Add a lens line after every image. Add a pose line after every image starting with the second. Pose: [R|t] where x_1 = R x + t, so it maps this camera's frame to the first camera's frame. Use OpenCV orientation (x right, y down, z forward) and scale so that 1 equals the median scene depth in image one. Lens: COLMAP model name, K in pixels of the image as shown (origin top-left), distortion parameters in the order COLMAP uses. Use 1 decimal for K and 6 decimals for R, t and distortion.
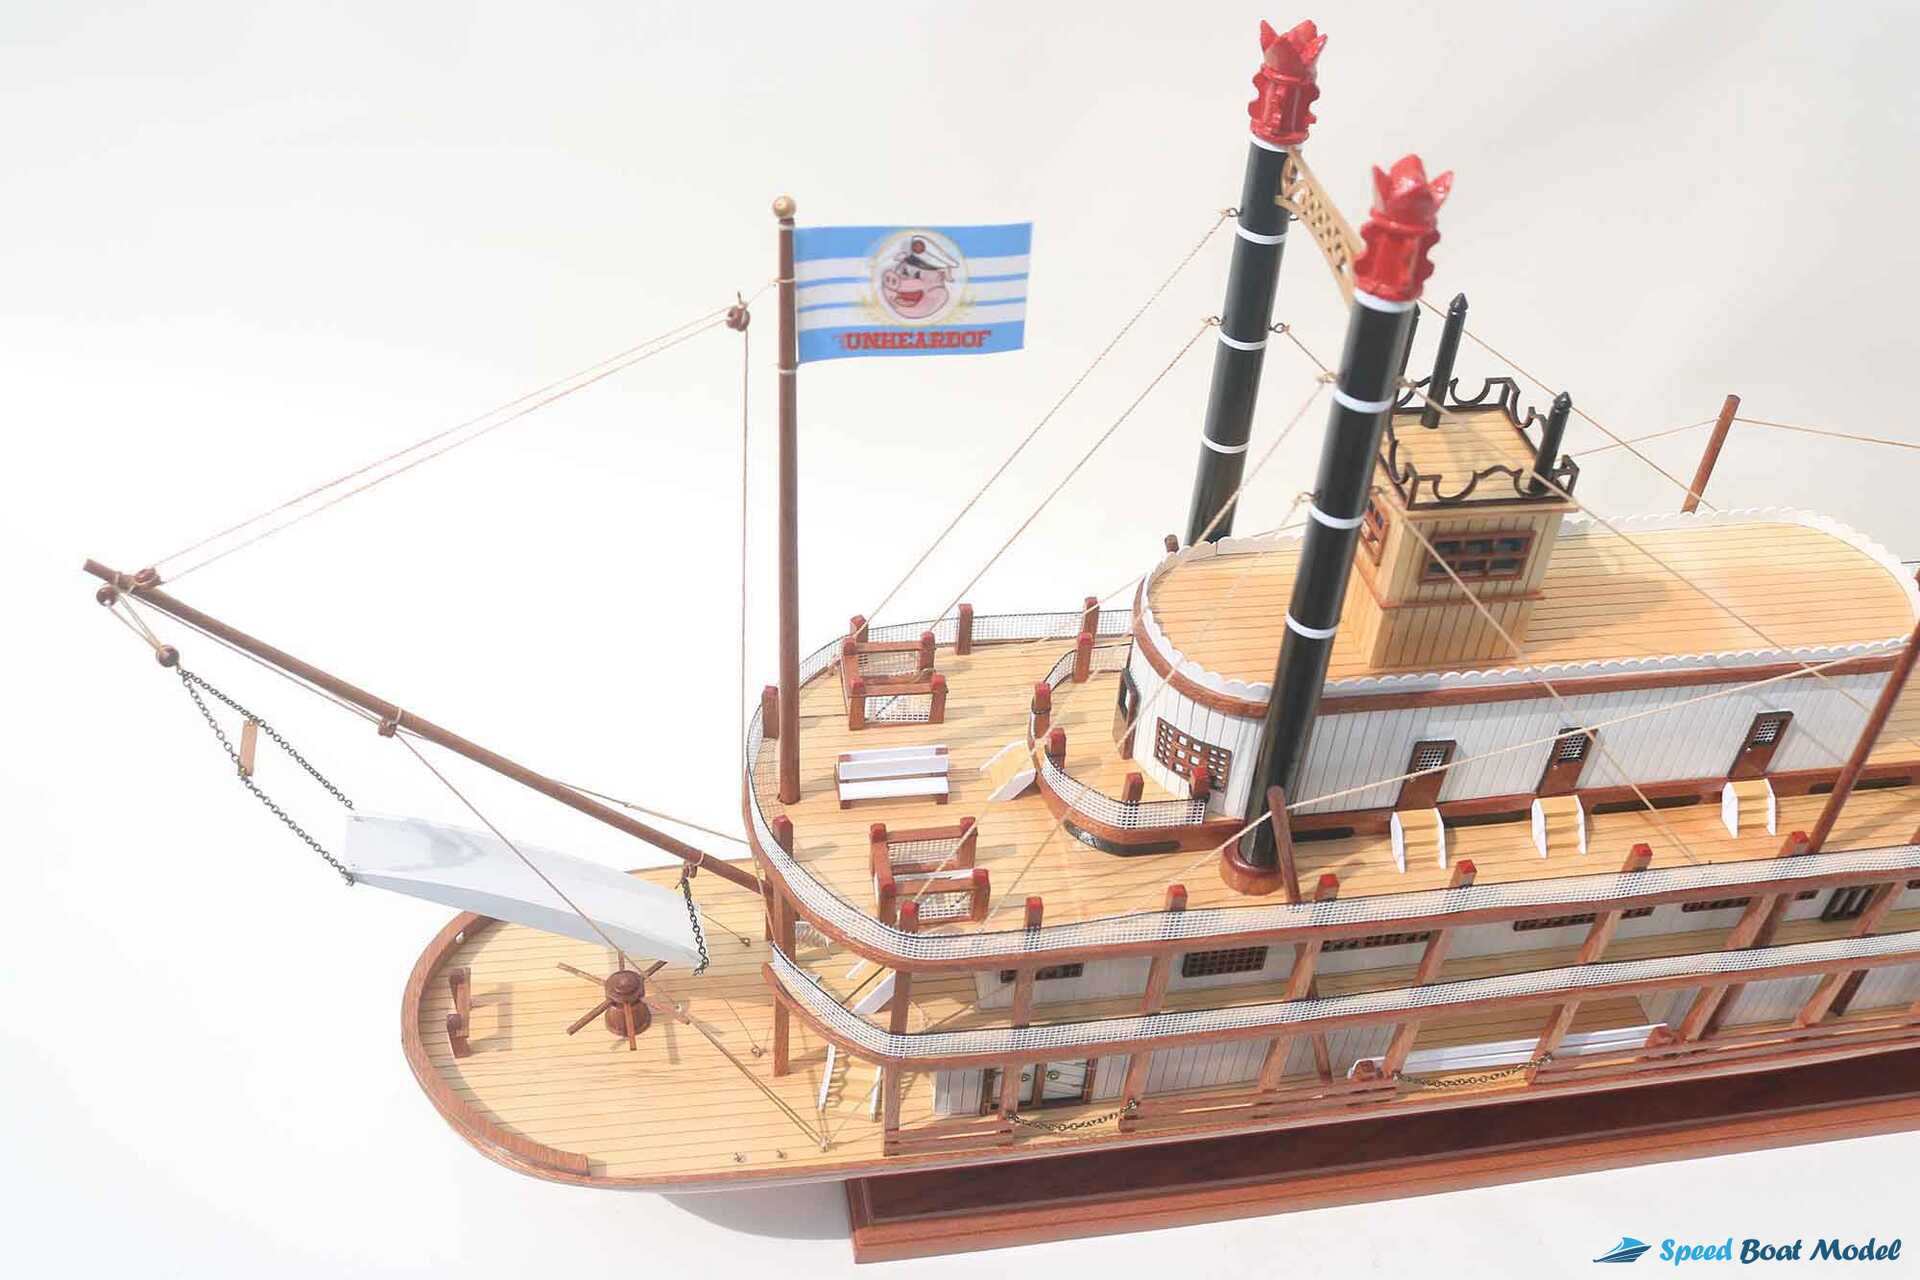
lens RADIAL K [[1778.0, 0, 960.0], [0, 1778.0, 640.0], [0, 0, 1]] dist [-0.204473, 0.261472]
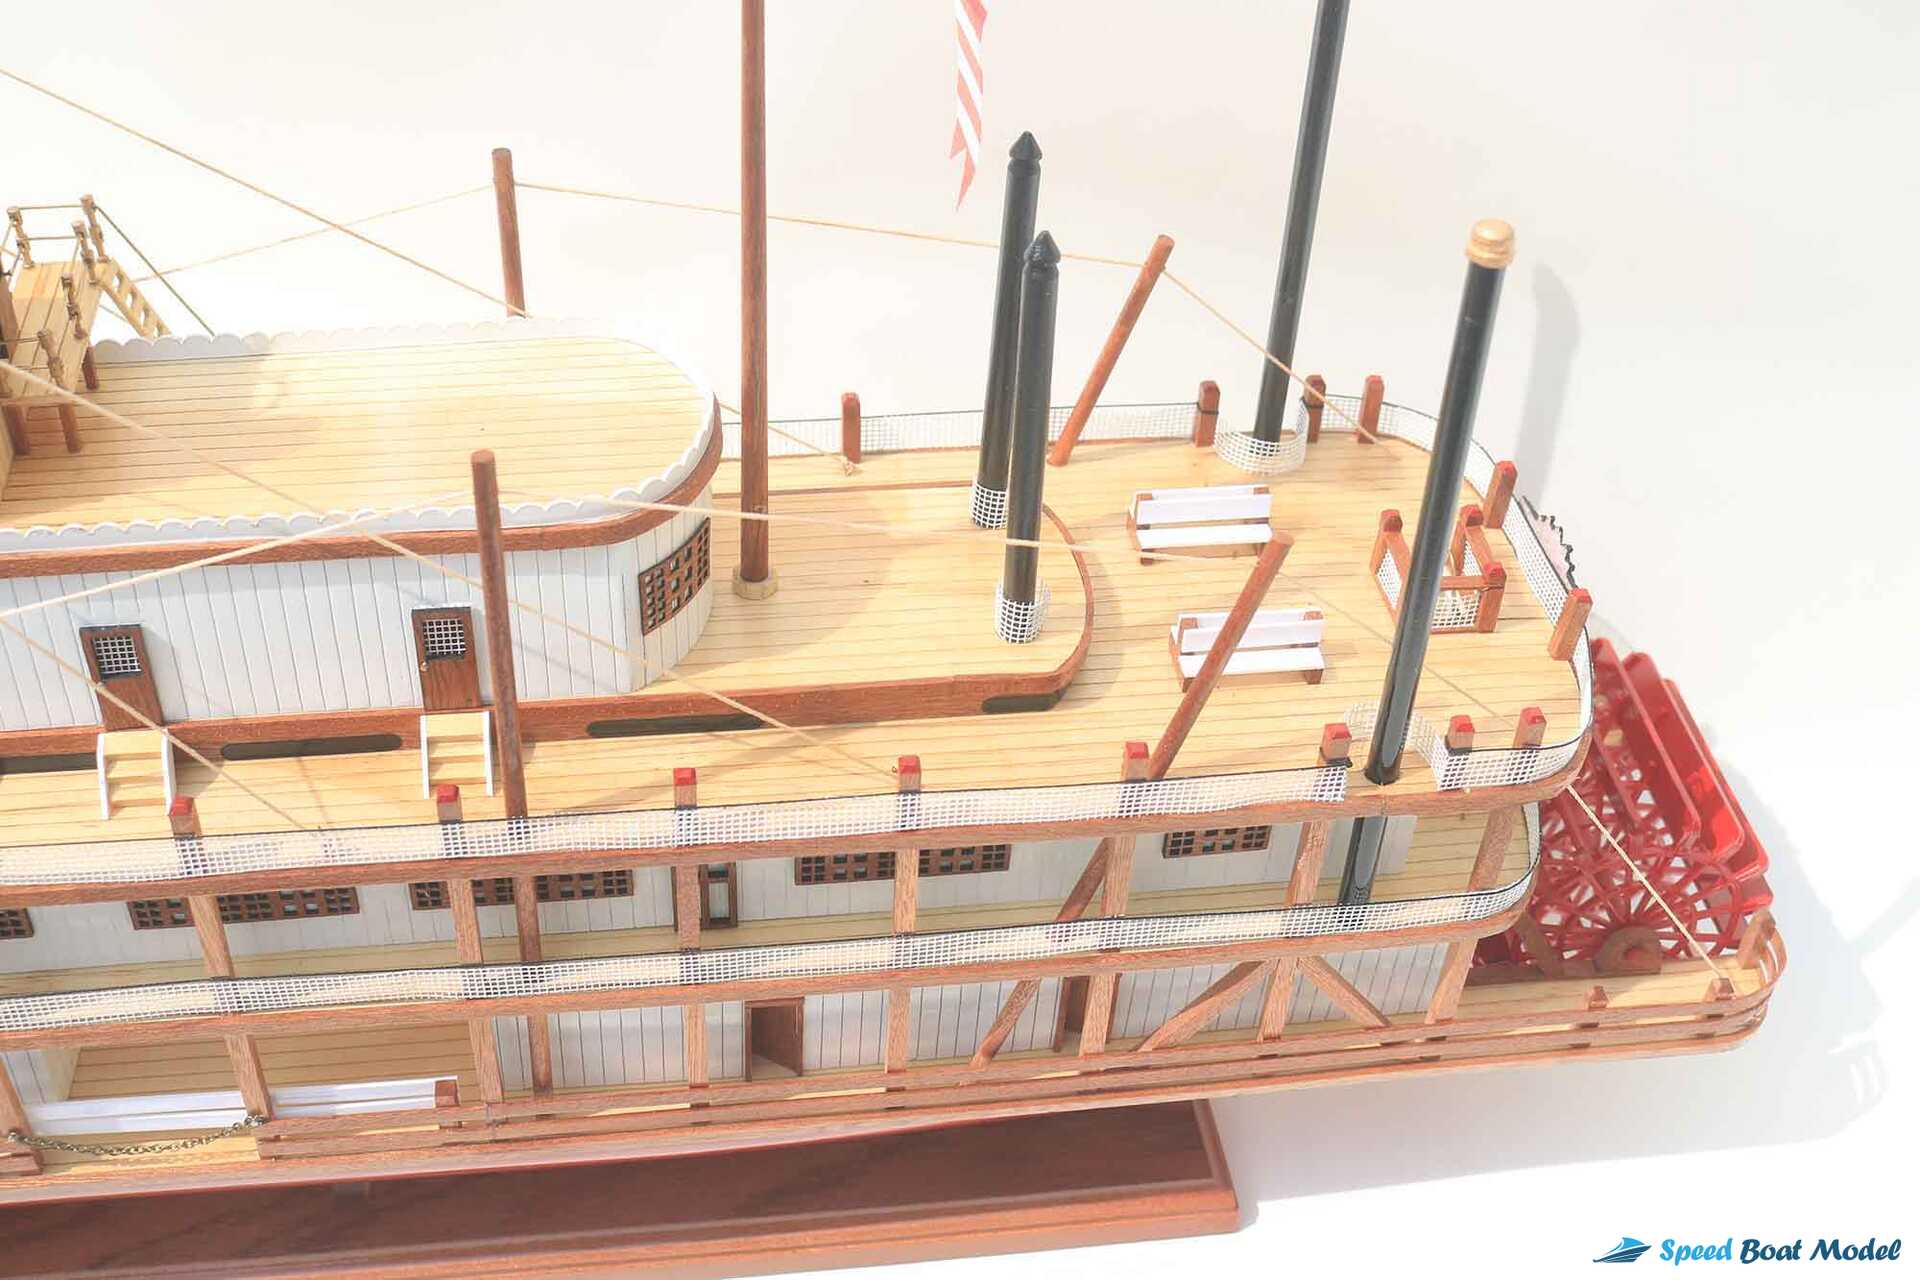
lens RADIAL K [[2236.6, 0, 960.0], [0, 2236.6, 640.0], [0, 0, 1]] dist [-0.105172, 0.004034]
pose [[0.999907, 0.001442, -0.013553, 0.819330], [-0.001311, 0.999952, 0.009662, 0.055273], [0.013567, -0.009643, 0.999861, 0.171107]]
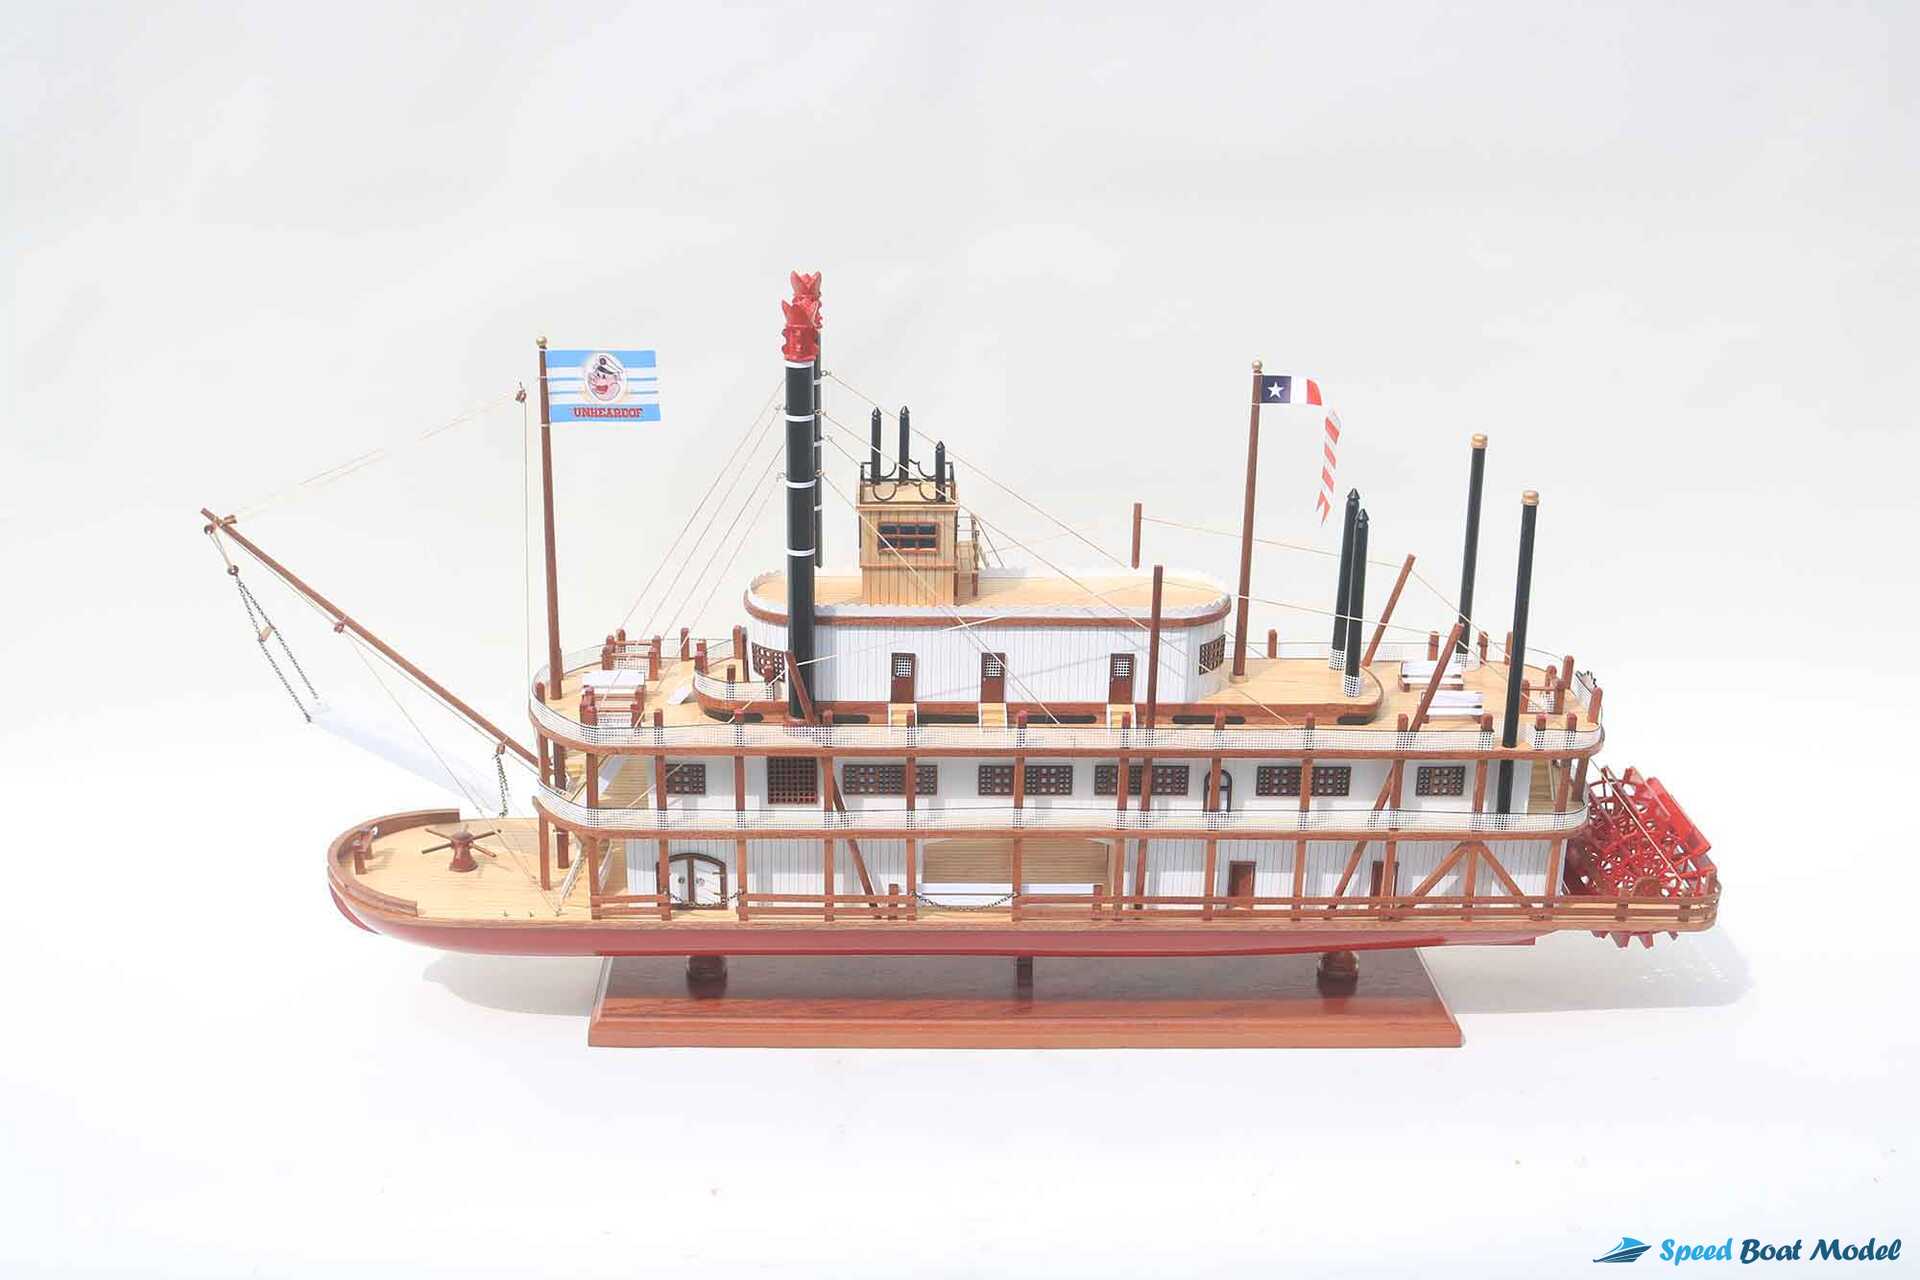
lens RADIAL K [[2187.8, 0, 921.0], [0, 2187.8, 637.0], [0, 0, 1]] dist [-0.072044, 0.002627]
pose [[0.988329, 0.004875, -0.152256, 0.721955], [-0.059809, 0.931651, -0.358399, 0.959769], [0.140102, 0.363322, 0.921069, -1.191819]]
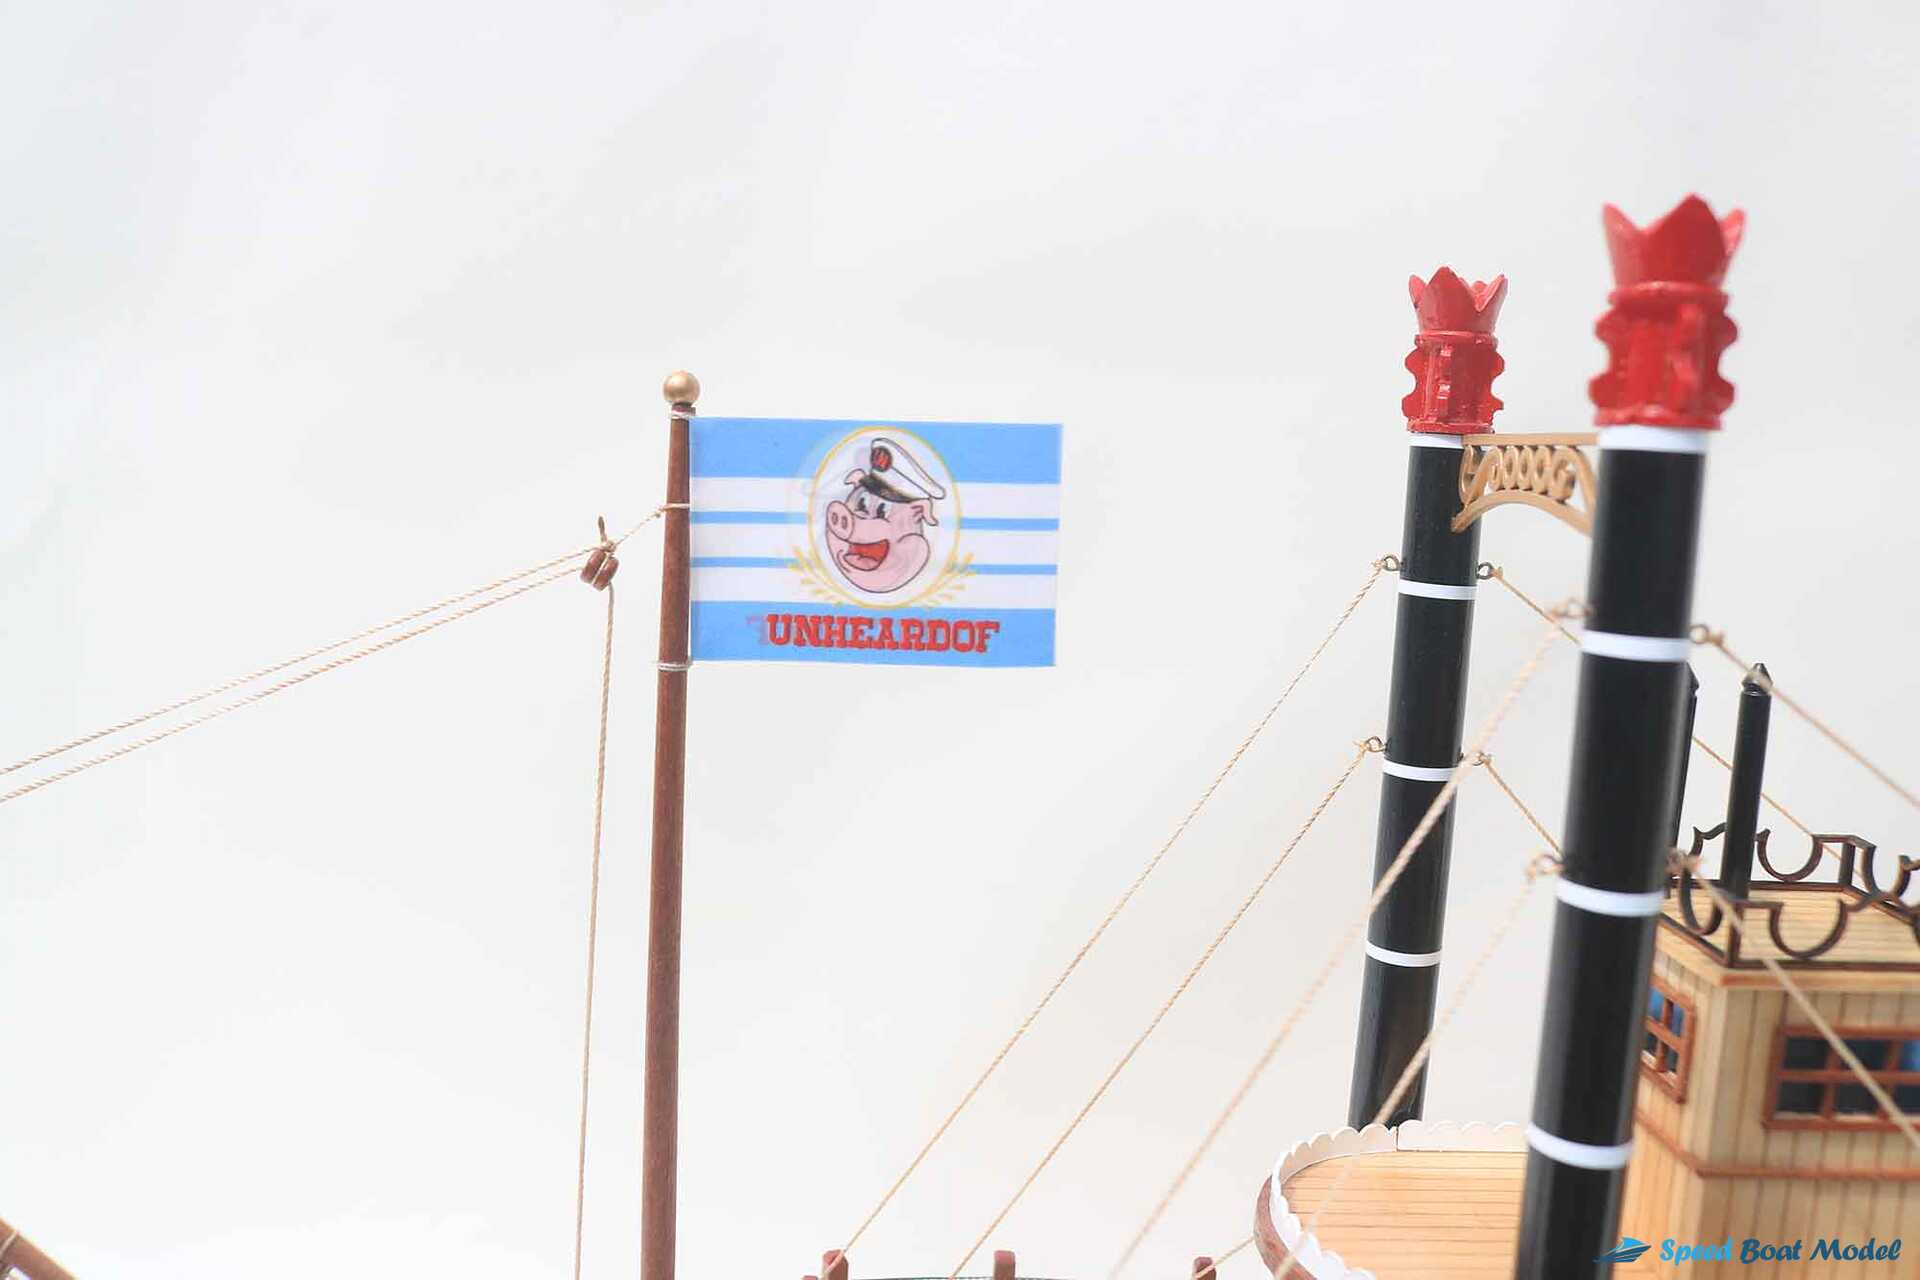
lens RADIAL K [[1570.4, 0, 960.2], [0, 1570.4, 611.1], [0, 0, 1]] dist [-0.147468, 0.079075]
pose [[0.990133, 0.012660, -0.139556, 0.080792], [-0.089204, 0.824996, -0.558054, 0.131322], [0.108068, 0.564997, 0.817985, 0.540888]]
